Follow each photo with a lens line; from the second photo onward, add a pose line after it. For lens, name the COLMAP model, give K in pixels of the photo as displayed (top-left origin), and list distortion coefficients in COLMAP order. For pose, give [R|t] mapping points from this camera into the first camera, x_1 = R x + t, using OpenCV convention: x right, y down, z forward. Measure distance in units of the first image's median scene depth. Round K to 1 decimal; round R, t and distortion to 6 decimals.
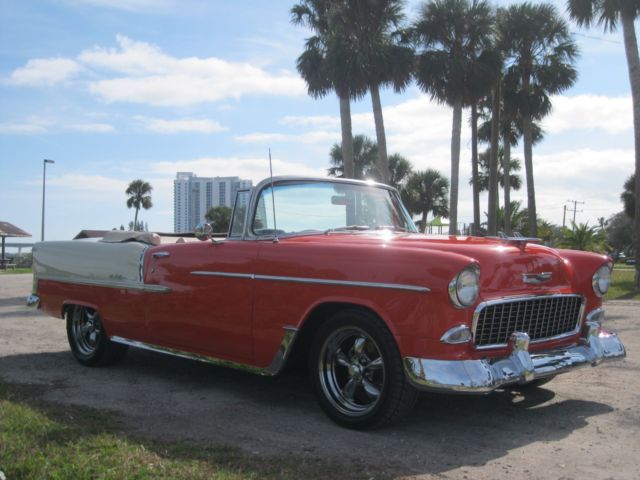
lens RADIAL K [[709.5, 0, 320.0], [0, 709.5, 240.0], [0, 0, 1]] dist [-0.114116, -0.001796]
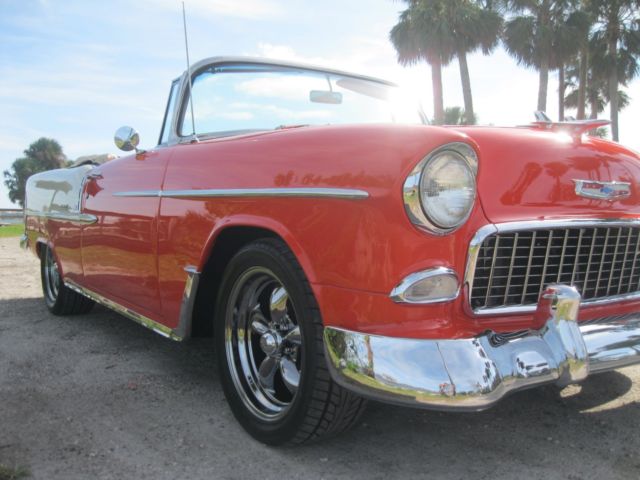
lens RADIAL K [[631.8, 0, 320.0], [0, 631.8, 240.0], [0, 0, 1]] dist [-0.088084, -0.007897]
pose [[0.988303, 0.010966, -0.152109, 0.167116], [-0.001511, 0.998067, 0.062136, 0.066251], [0.152497, -0.061179, 0.986409, 0.490558]]
